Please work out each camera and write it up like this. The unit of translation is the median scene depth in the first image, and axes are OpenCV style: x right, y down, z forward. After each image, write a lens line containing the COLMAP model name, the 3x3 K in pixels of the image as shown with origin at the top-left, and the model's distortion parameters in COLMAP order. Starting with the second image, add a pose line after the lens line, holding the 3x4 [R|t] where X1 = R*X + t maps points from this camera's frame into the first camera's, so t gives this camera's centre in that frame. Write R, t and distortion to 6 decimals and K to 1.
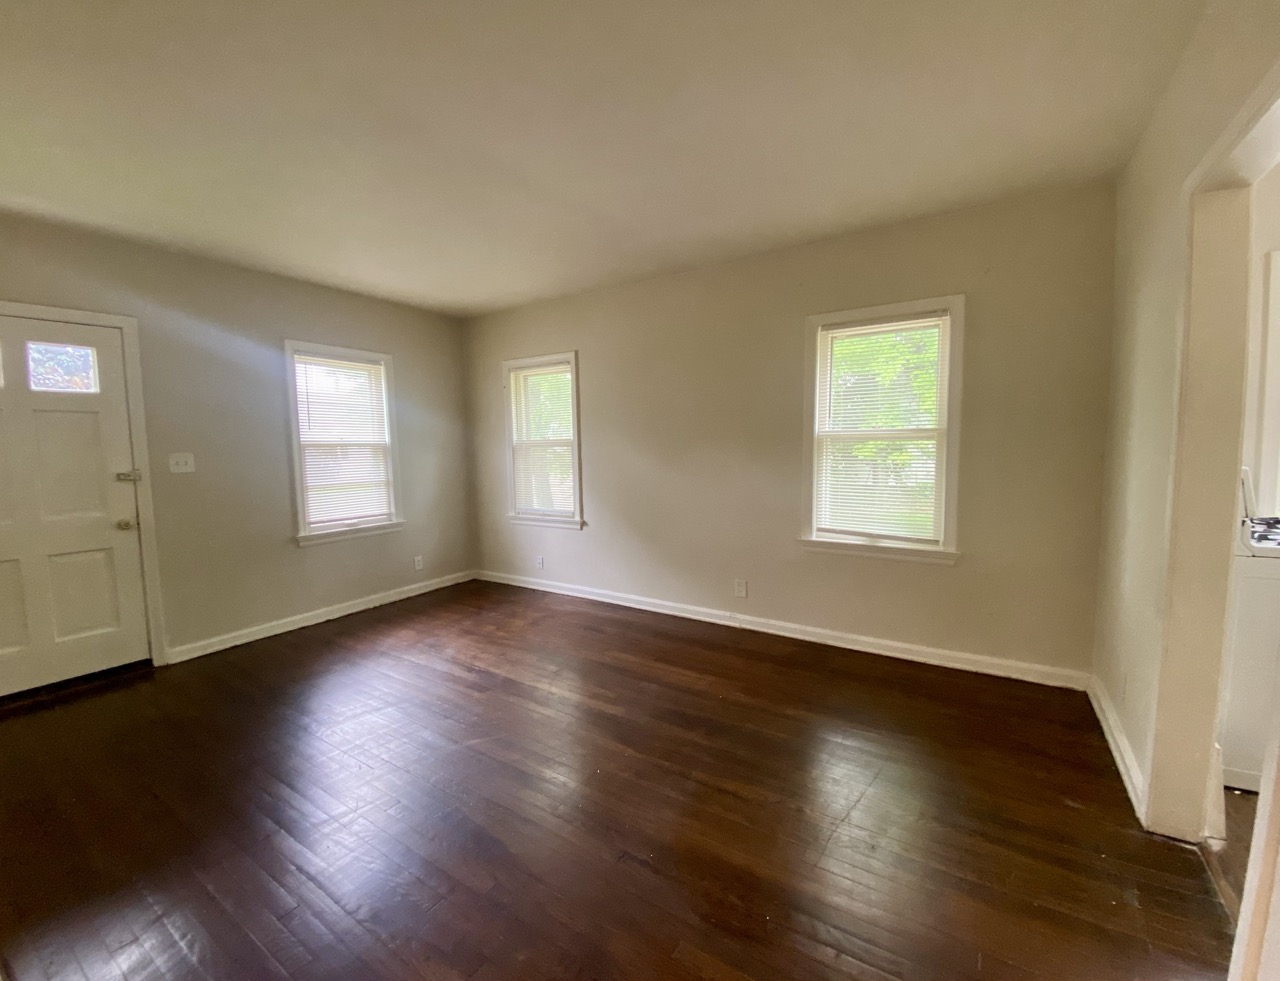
lens RADIAL K [[530.3, 0, 629.6], [0, 530.3, 486.2], [0, 0, 1]] dist [0.000571, 0.000038]
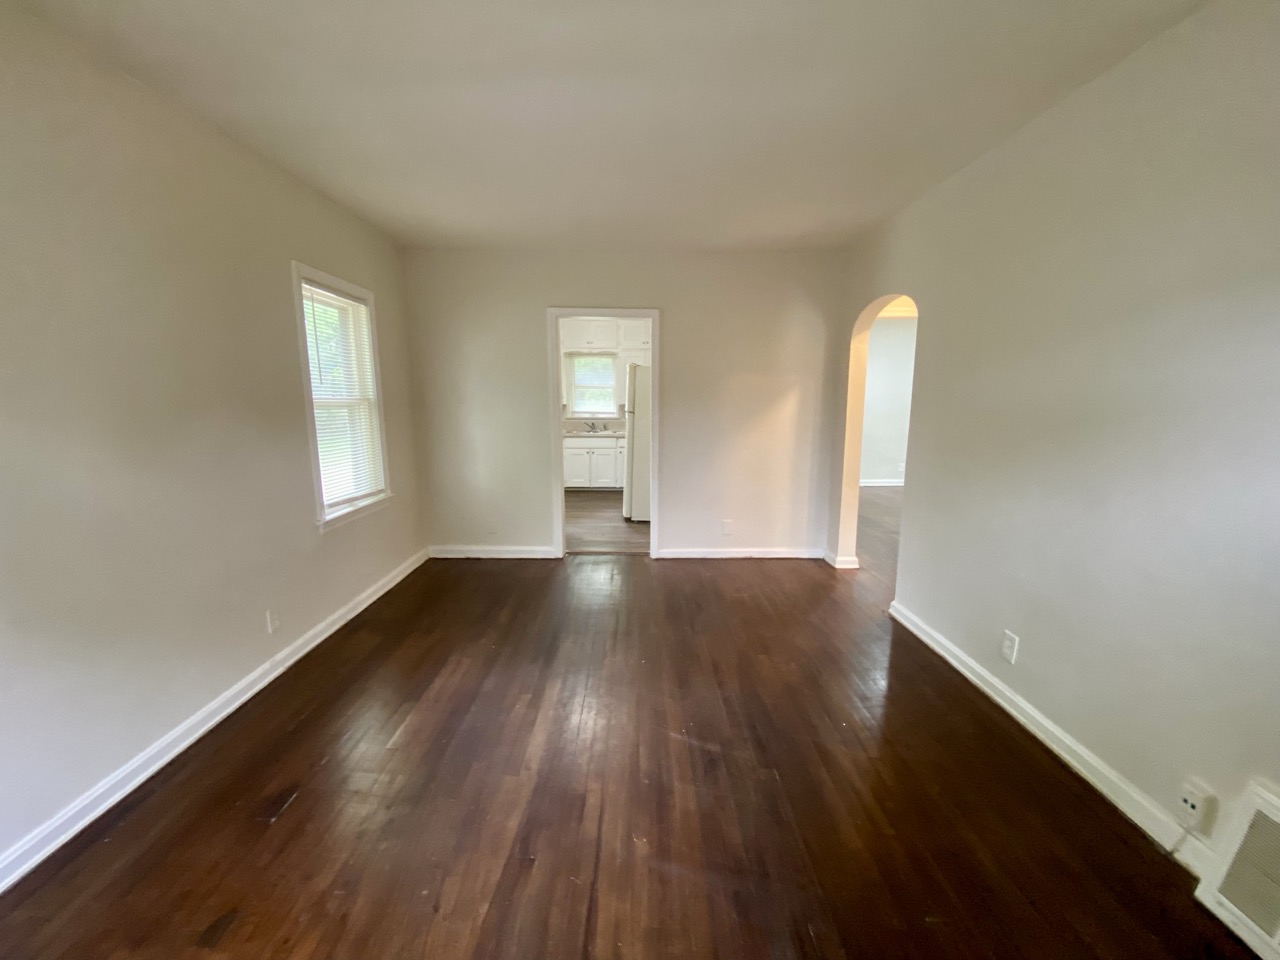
lens RADIAL K [[516.9, 0, 636.2], [0, 516.9, 476.2], [0, 0, 1]] dist [0.037125, -0.028157]
pose [[-0.555074, -0.109610, 0.824547, -0.612704], [0.078429, 0.979967, 0.183068, -0.084075], [-0.828095, 0.166285, -0.535358, 0.937265]]
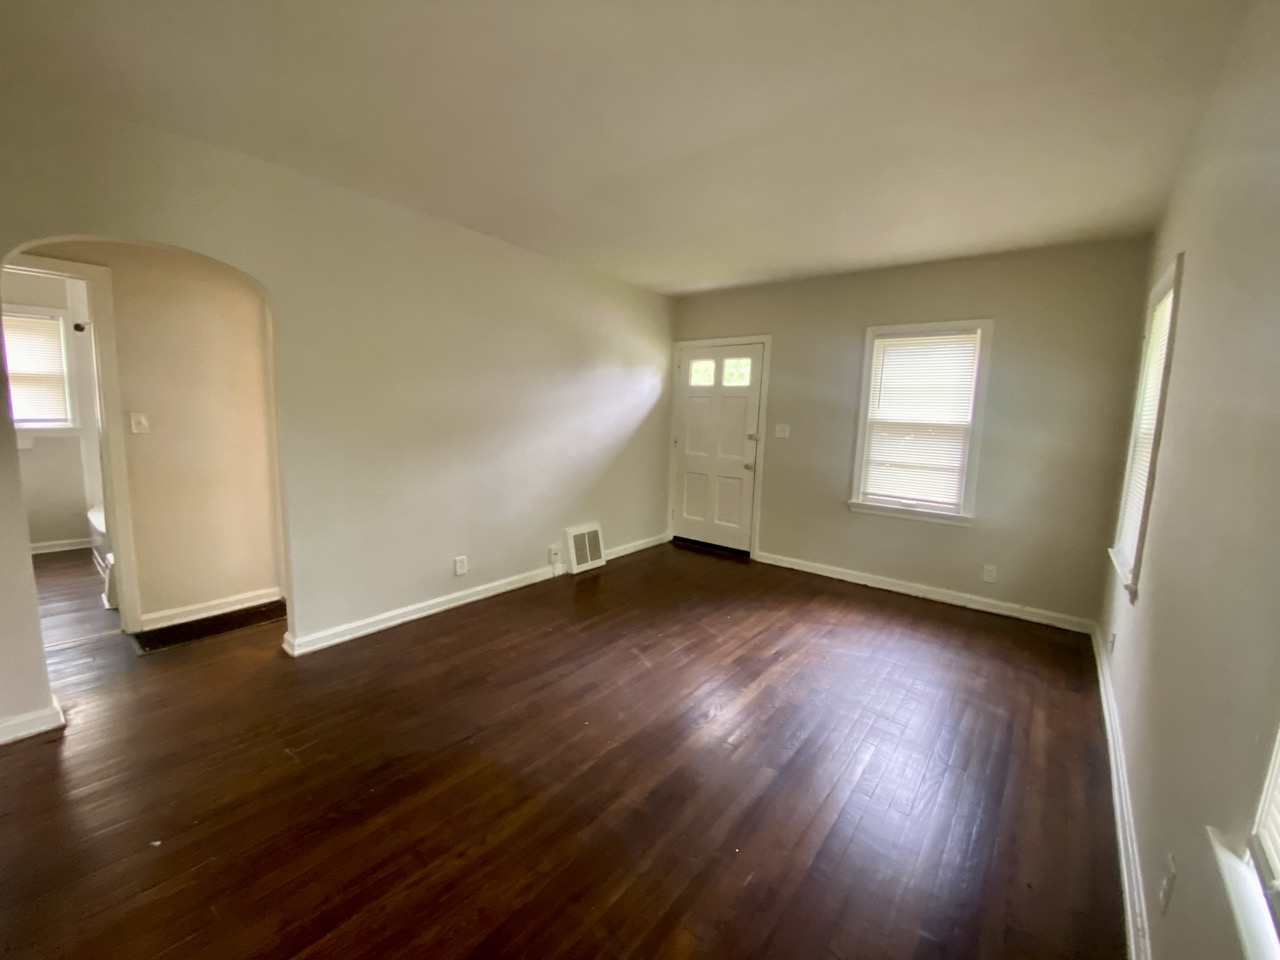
lens RADIAL K [[516.9, 0, 636.2], [0, 516.9, 476.2], [0, 0, 1]] dist [0.037125, -0.028157]
pose [[-0.102500, 0.137751, -0.985149, 0.534483], [-0.106074, 0.983205, 0.148515, -0.079507], [0.989061, 0.119722, -0.086167, 0.655165]]
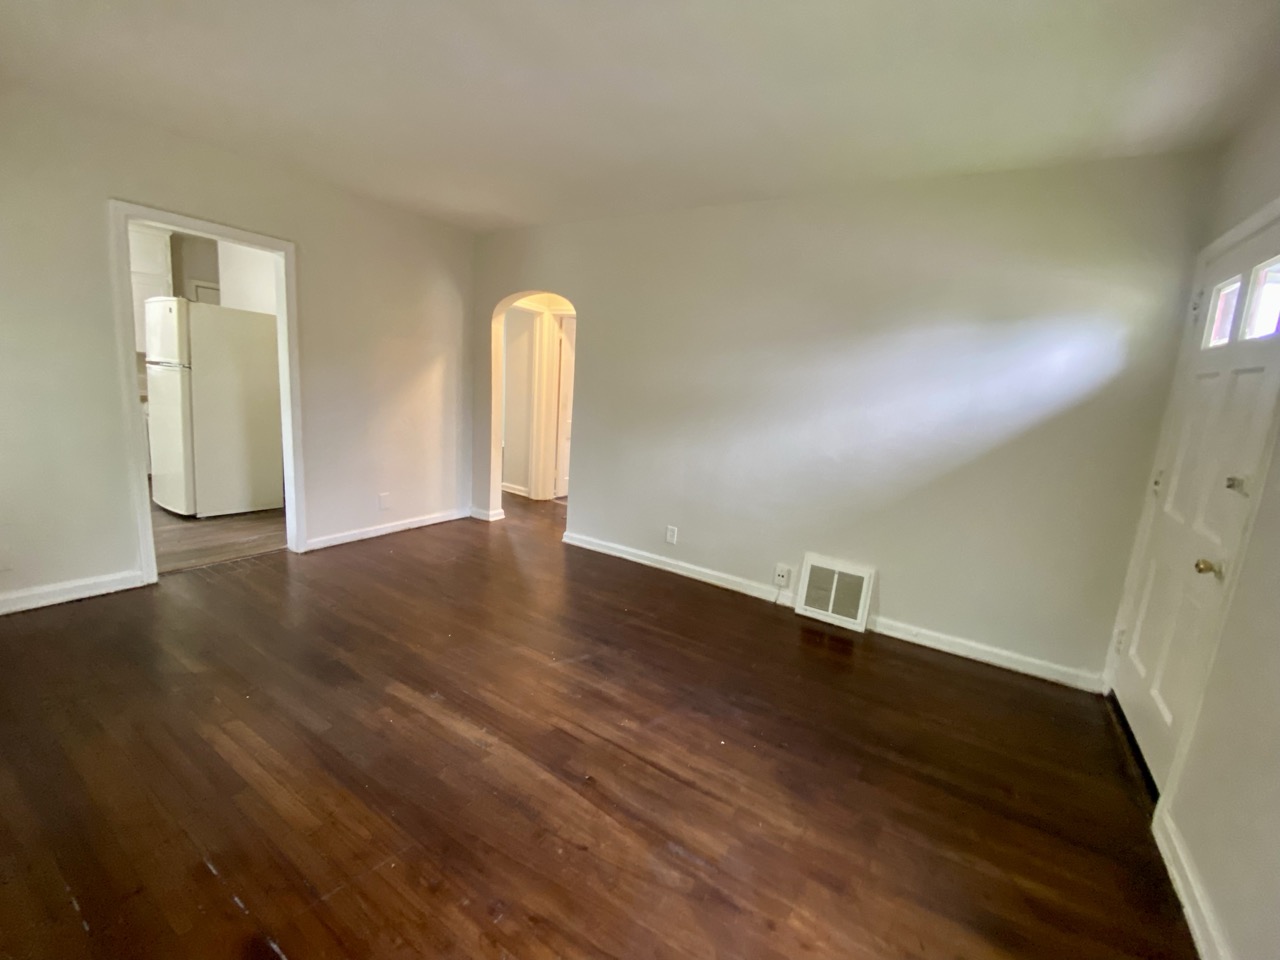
lens RADIAL K [[516.9, 0, 636.2], [0, 516.9, 476.2], [0, 0, 1]] dist [0.037125, -0.028157]
pose [[-0.998347, -0.053287, -0.021535, -0.269263], [-0.057011, 0.965597, 0.253717, -0.103806], [0.007275, 0.254526, -0.967039, 1.228080]]
